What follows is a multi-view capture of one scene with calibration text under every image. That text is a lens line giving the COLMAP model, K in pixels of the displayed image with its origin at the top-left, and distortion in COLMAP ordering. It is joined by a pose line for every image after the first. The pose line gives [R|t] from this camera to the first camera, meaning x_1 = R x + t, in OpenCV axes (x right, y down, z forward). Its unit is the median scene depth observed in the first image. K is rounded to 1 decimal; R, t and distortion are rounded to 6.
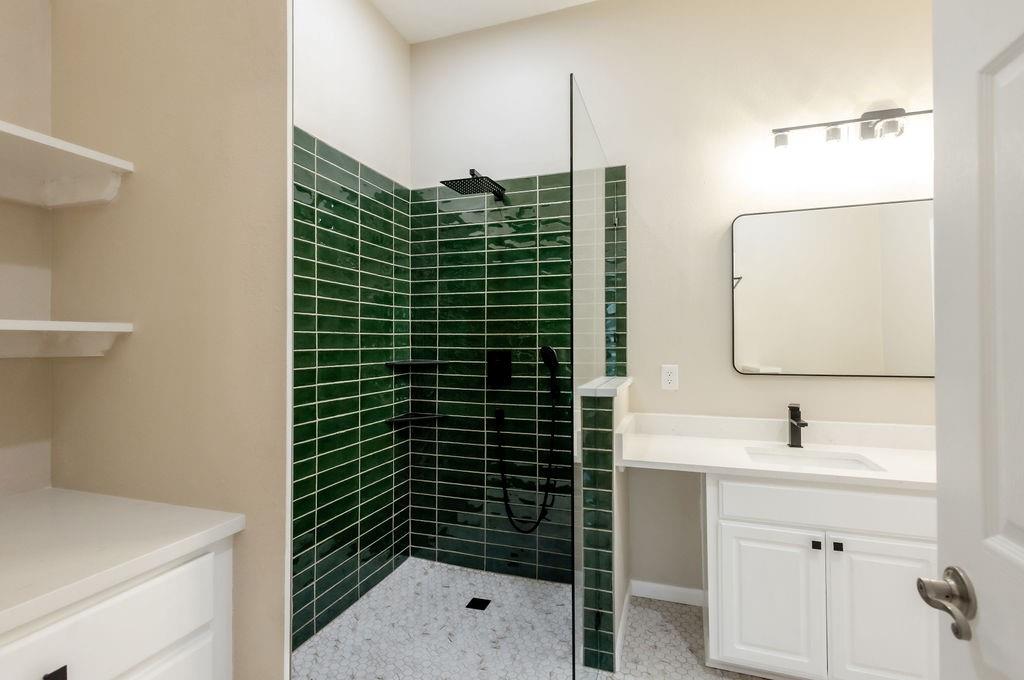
lens RADIAL K [[471.8, 0, 510.2], [0, 471.8, 336.3], [0, 0, 1]] dist [0.002418, 0.000127]
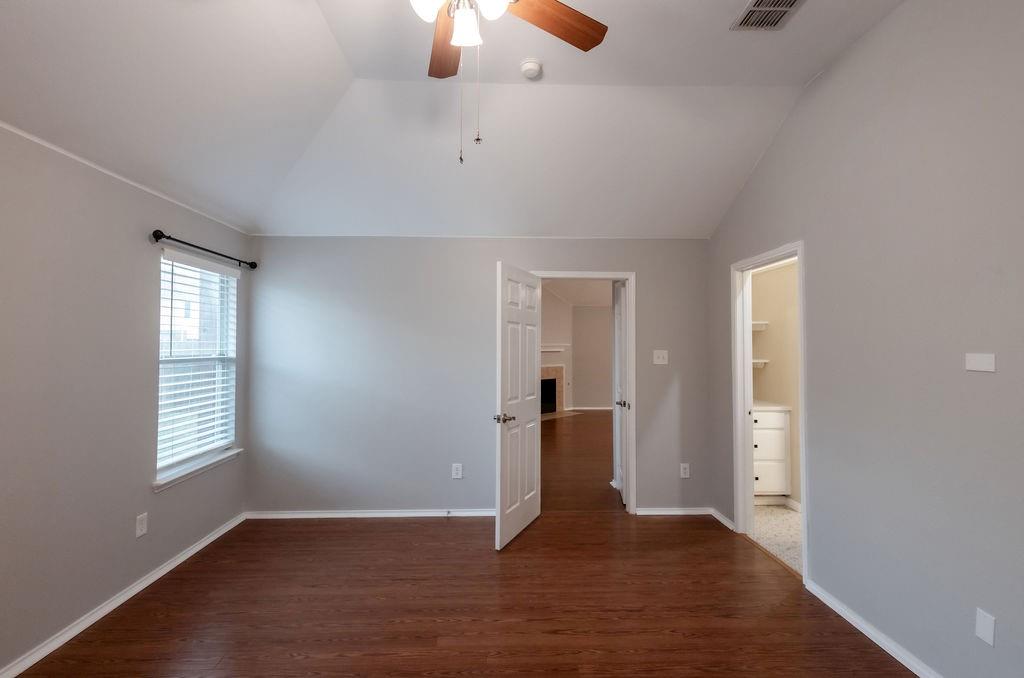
lens RADIAL K [[479.2, 0, 516.6], [0, 479.2, 335.8], [0, 0, 1]] dist [0.021470, 0.000269]
pose [[0.356704, -0.017940, -0.934045, 2.604755], [0.004929, 0.999838, -0.017321, -0.193875], [0.934205, 0.001575, 0.356734, -2.833557]]
